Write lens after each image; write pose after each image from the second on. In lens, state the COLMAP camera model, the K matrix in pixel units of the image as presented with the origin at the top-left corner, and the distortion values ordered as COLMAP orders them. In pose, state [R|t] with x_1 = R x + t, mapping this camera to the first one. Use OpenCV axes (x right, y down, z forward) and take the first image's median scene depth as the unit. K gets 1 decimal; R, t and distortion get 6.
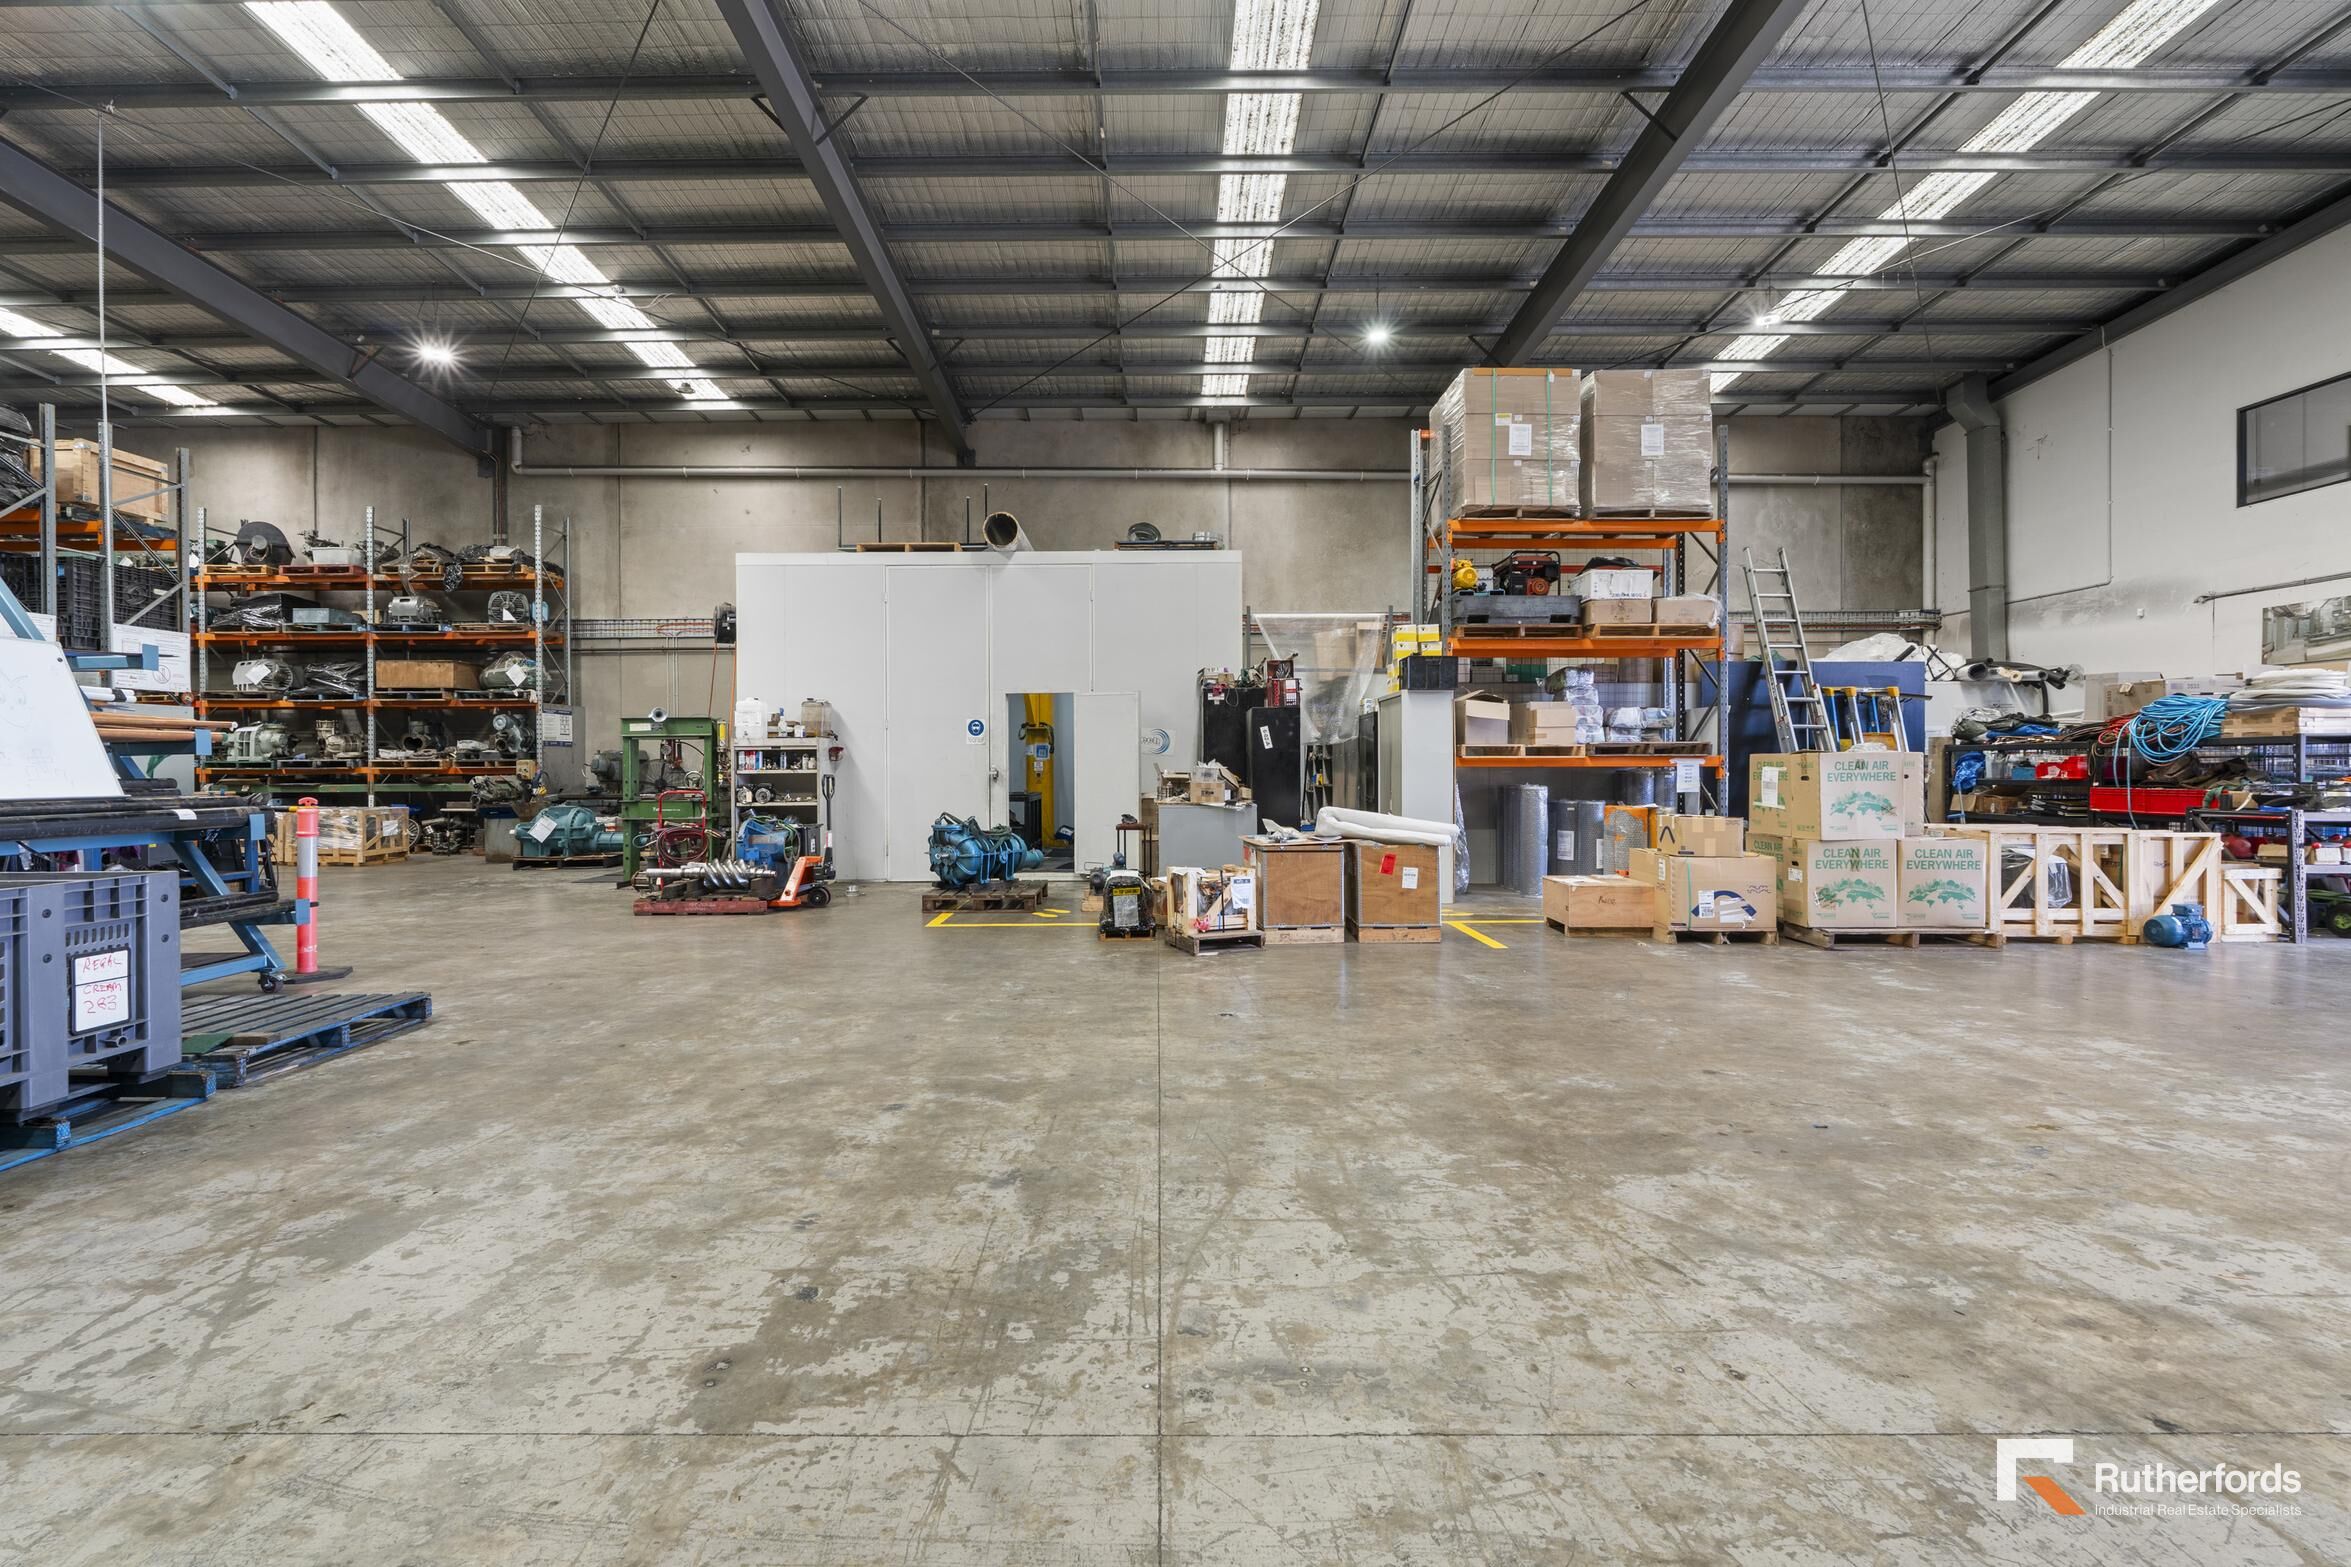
lens RADIAL K [[1074.1, 0, 1090.3], [0, 1074.1, 777.4], [0, 0, 1]] dist [-0.004471, -0.000690]
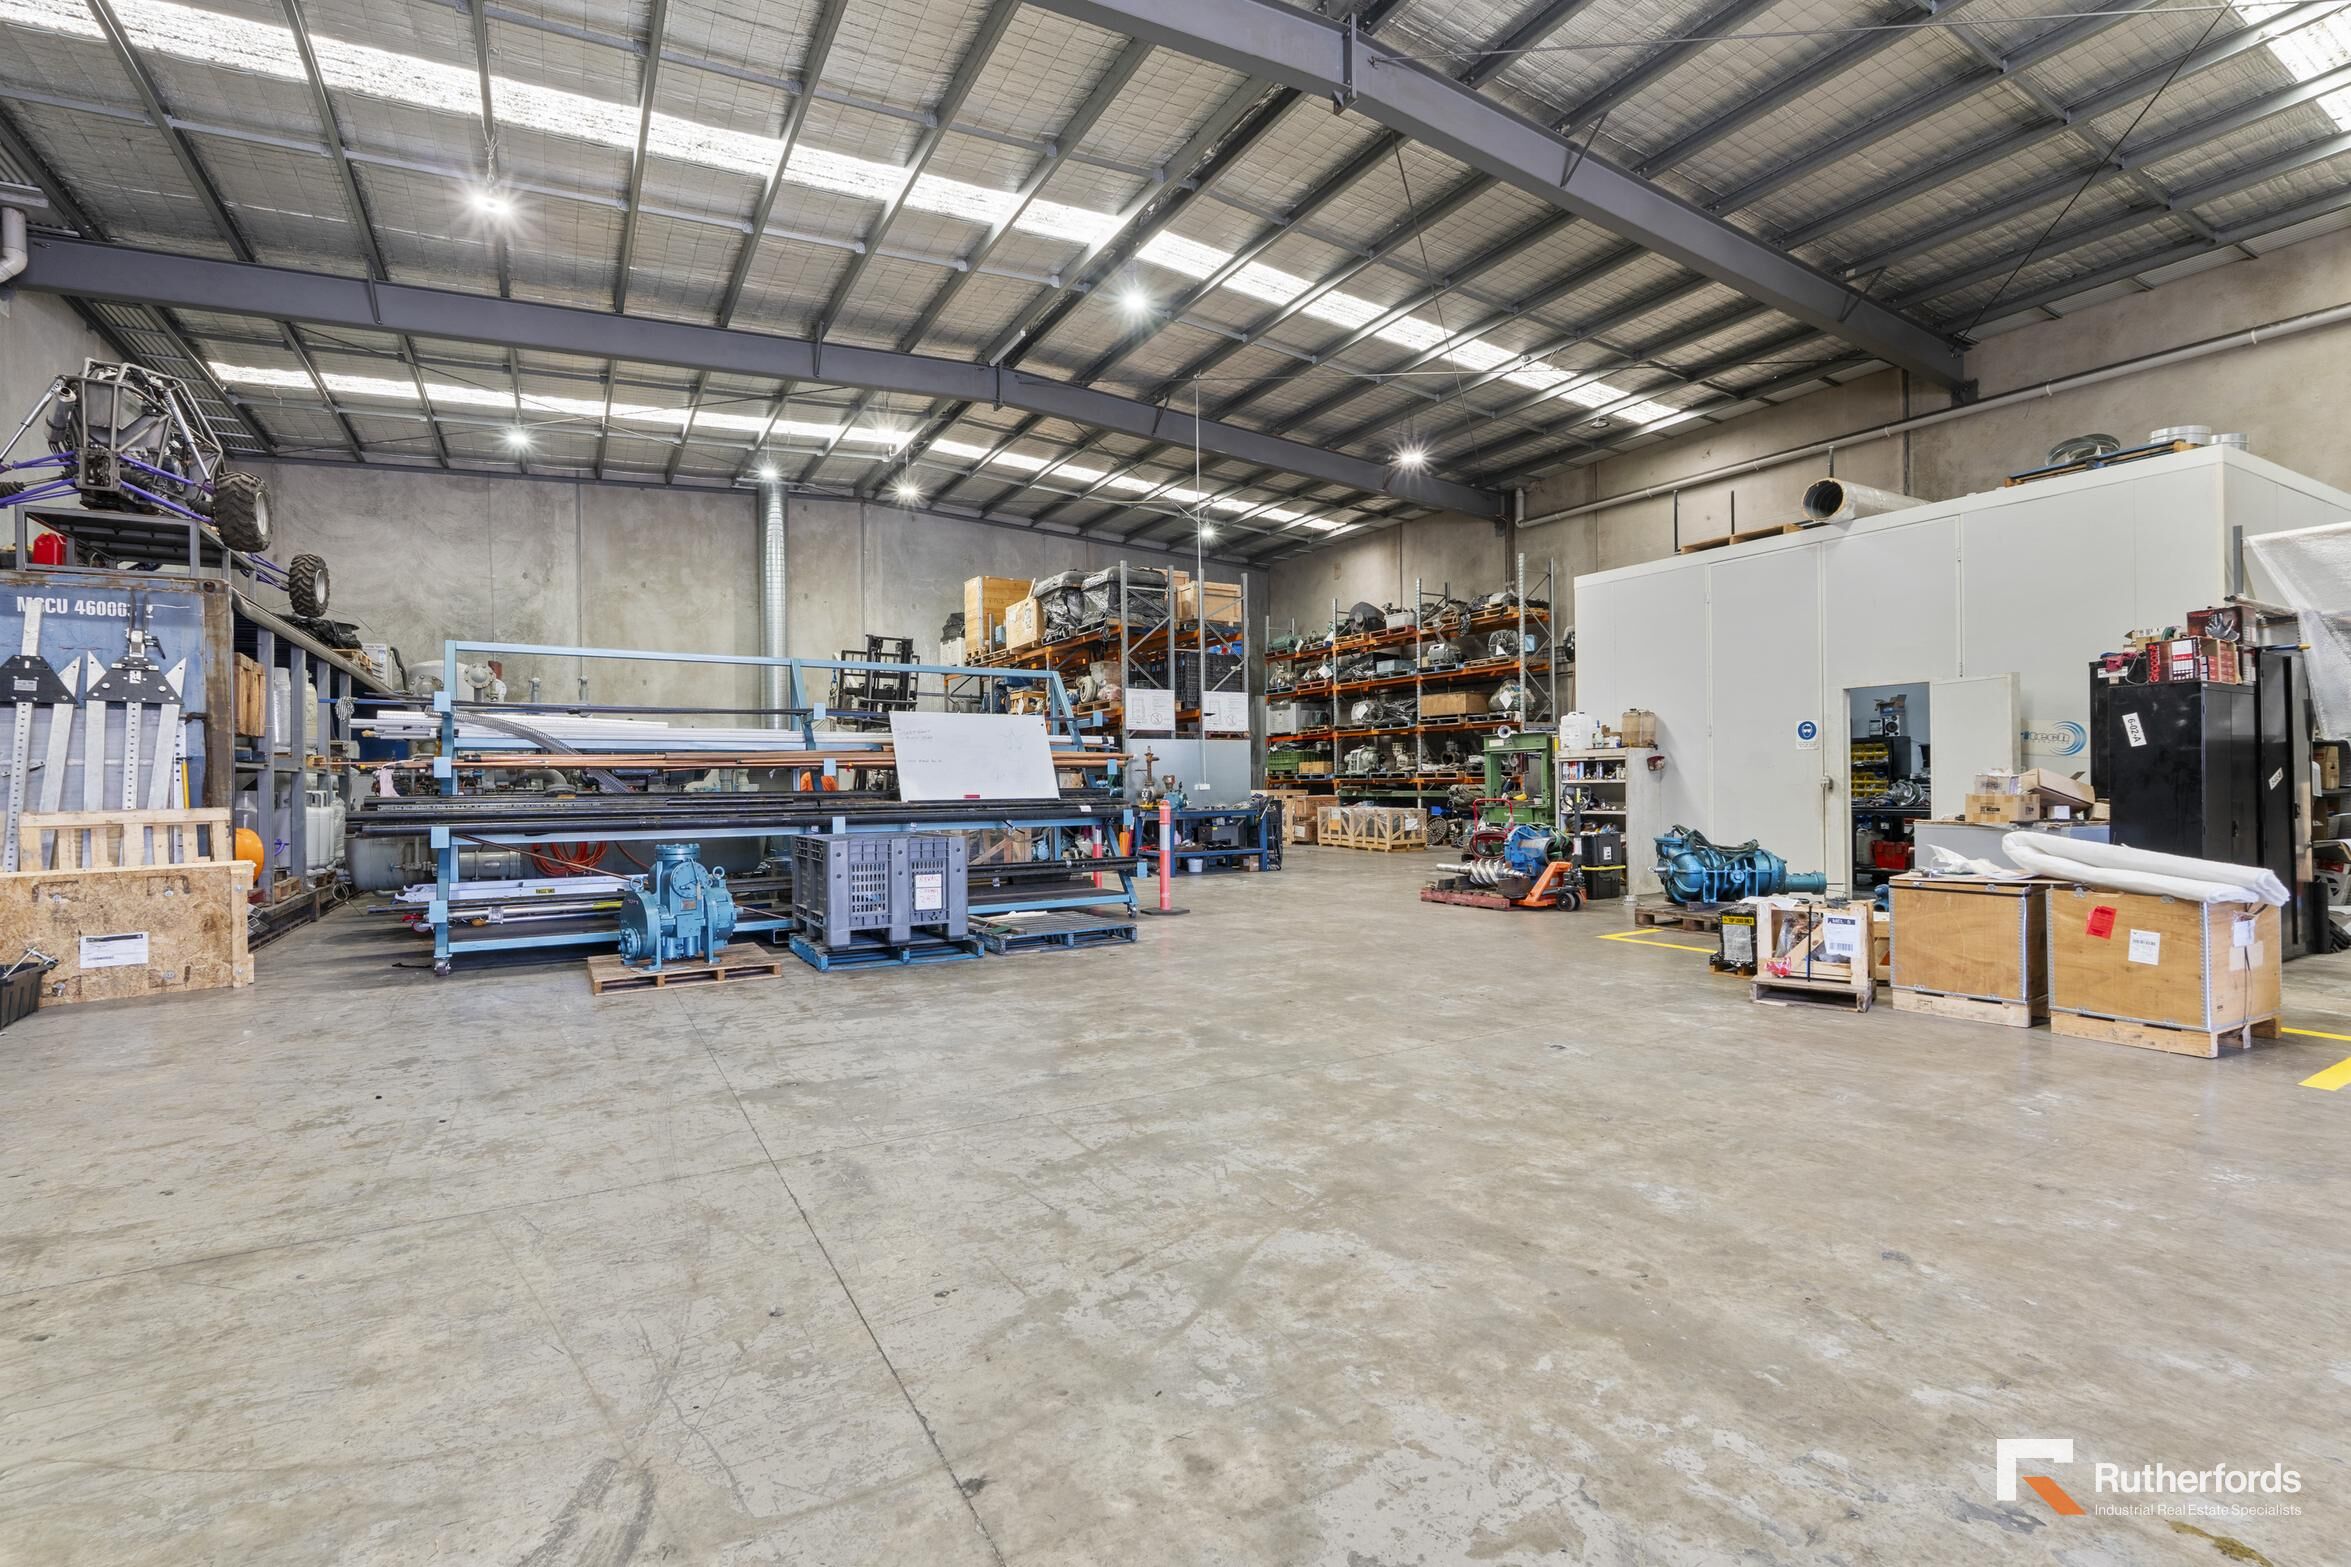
lens RADIAL K [[1032.3, 0, 1175.5], [0, 1032.3, 783.5], [0, 0, 1]] dist [-0.003576, -0.000420]
pose [[0.523886, -0.000771, -0.851788, 0.418399], [0.000591, 1.000000, -0.000541, -0.003365], [0.851788, -0.000220, 0.523886, 0.149446]]
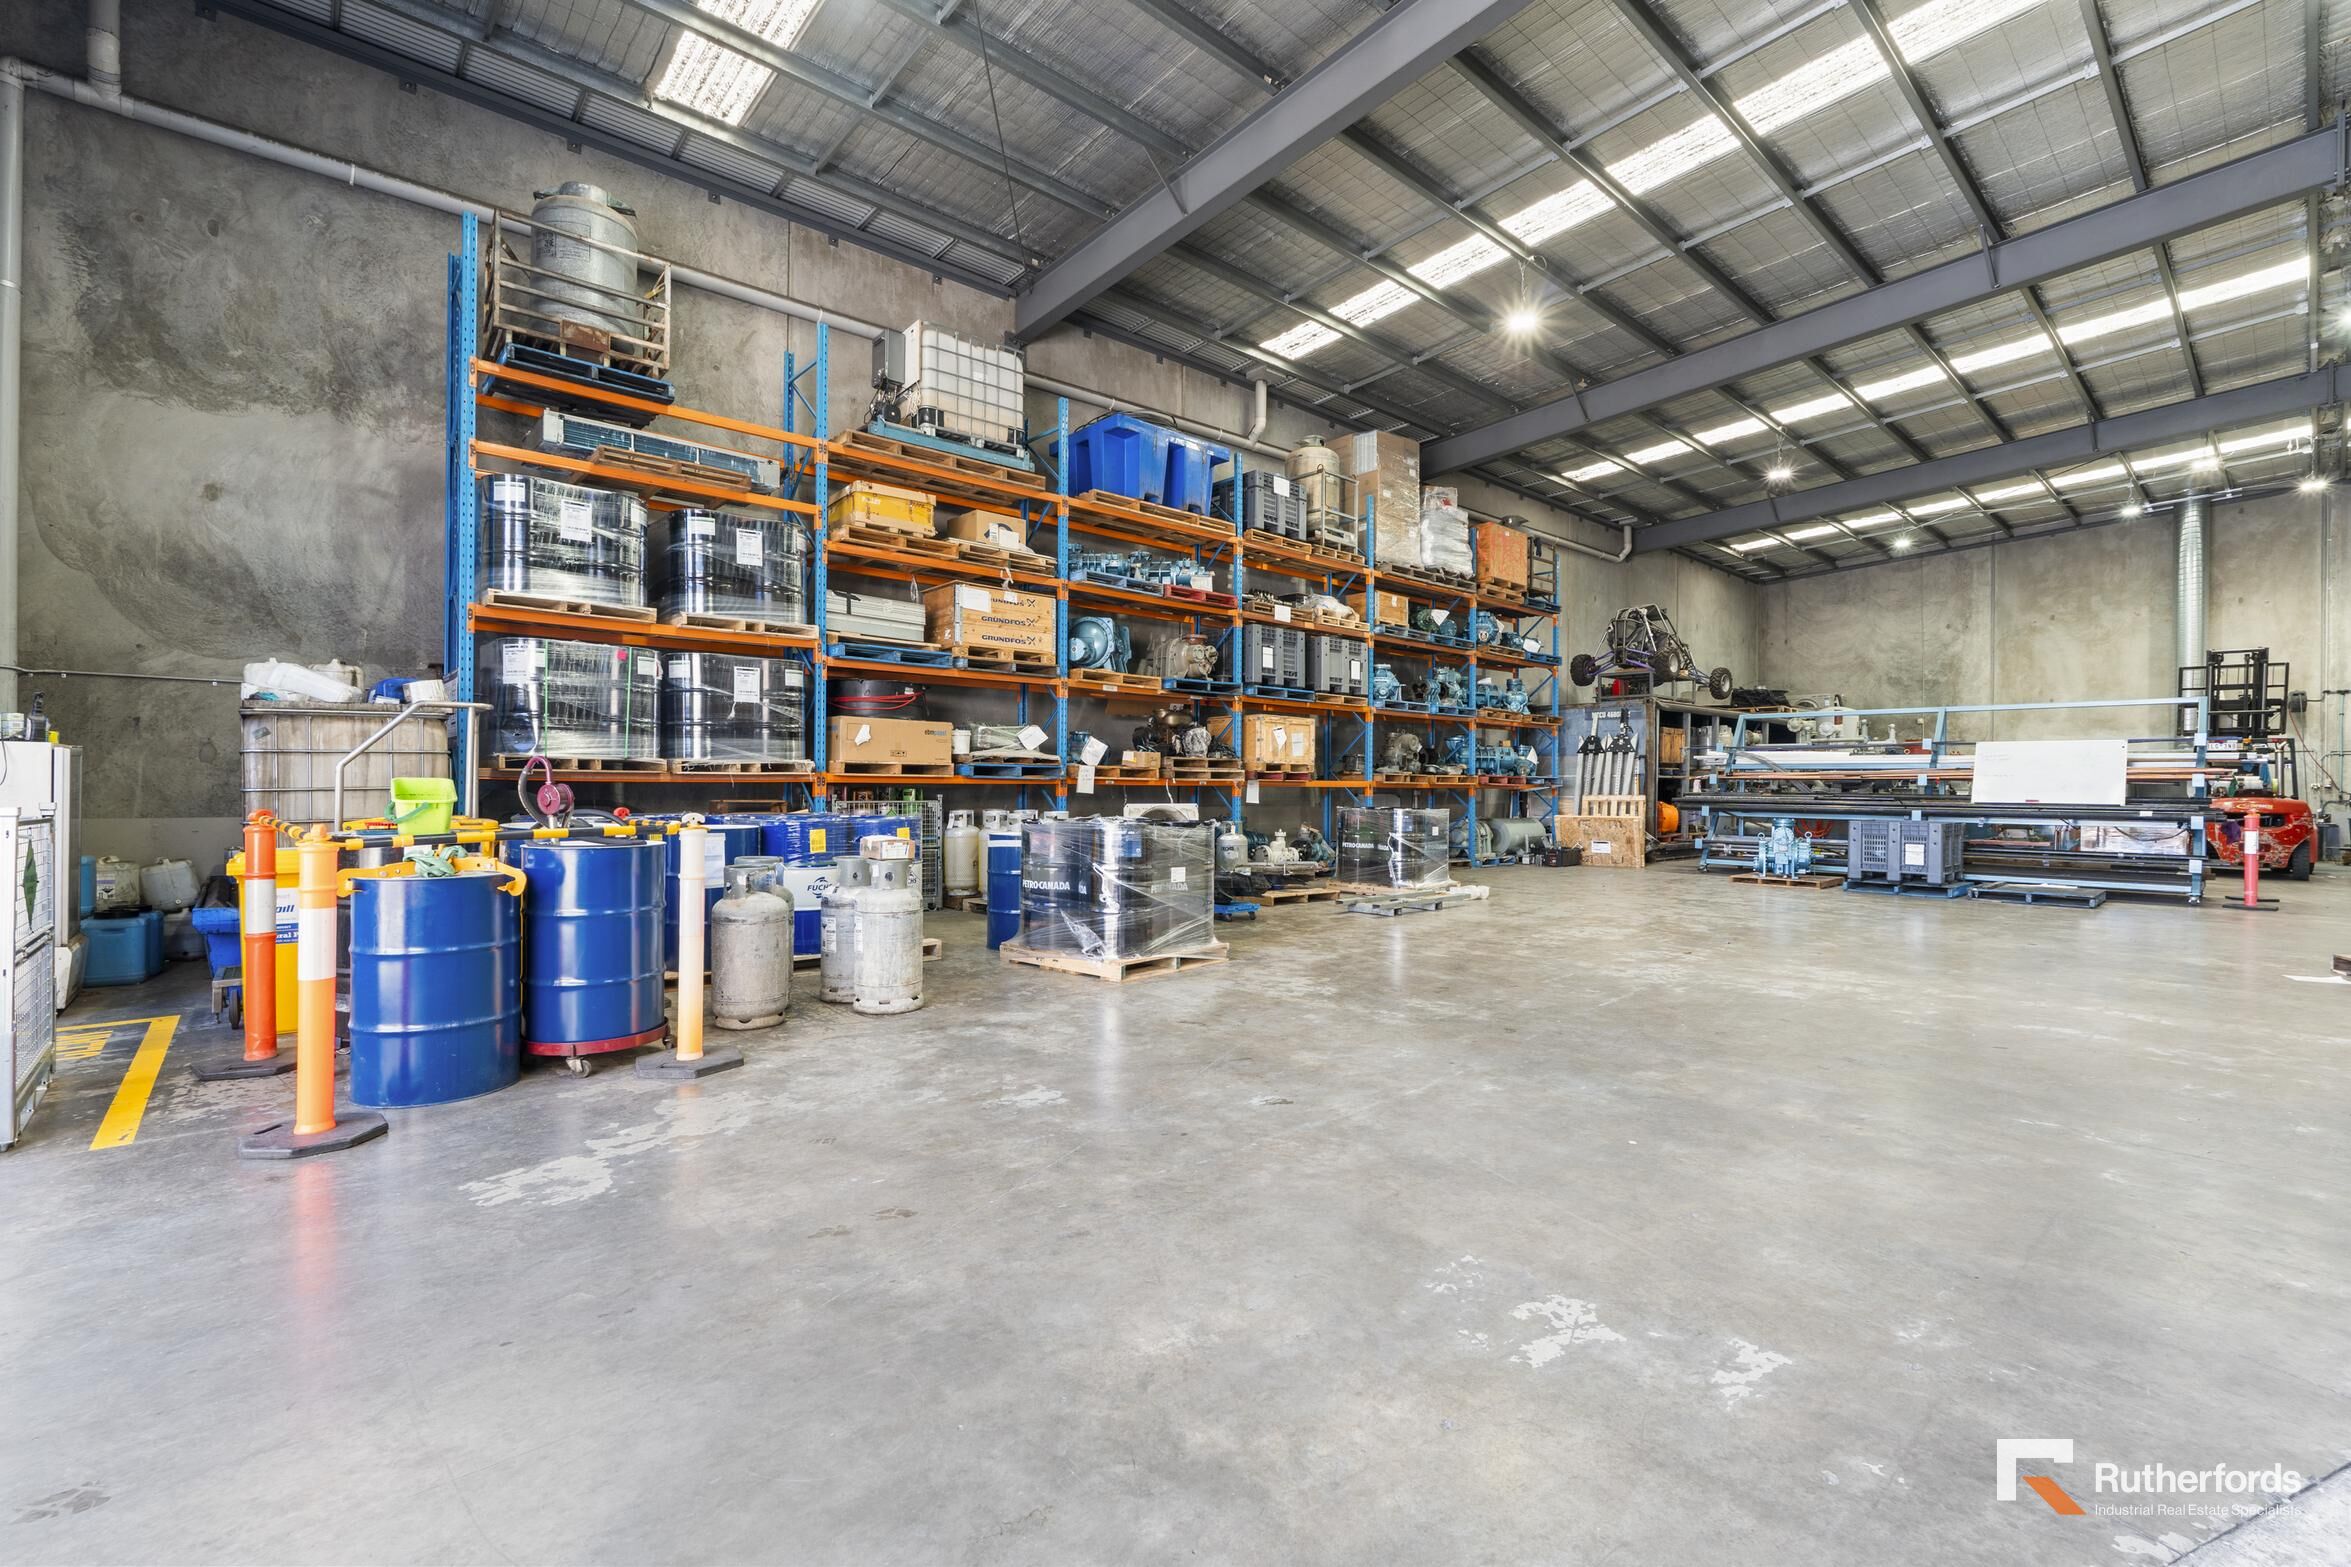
lens RADIAL K [[1032.3, 0, 1175.5], [0, 1032.3, 783.5], [0, 0, 1]] dist [-0.003576, -0.000420]
pose [[-0.738295, -0.003299, -0.674470, 1.278090], [-0.012437, 0.999885, 0.008724, -0.012877], [0.674363, 0.014829, -0.738251, 0.760774]]
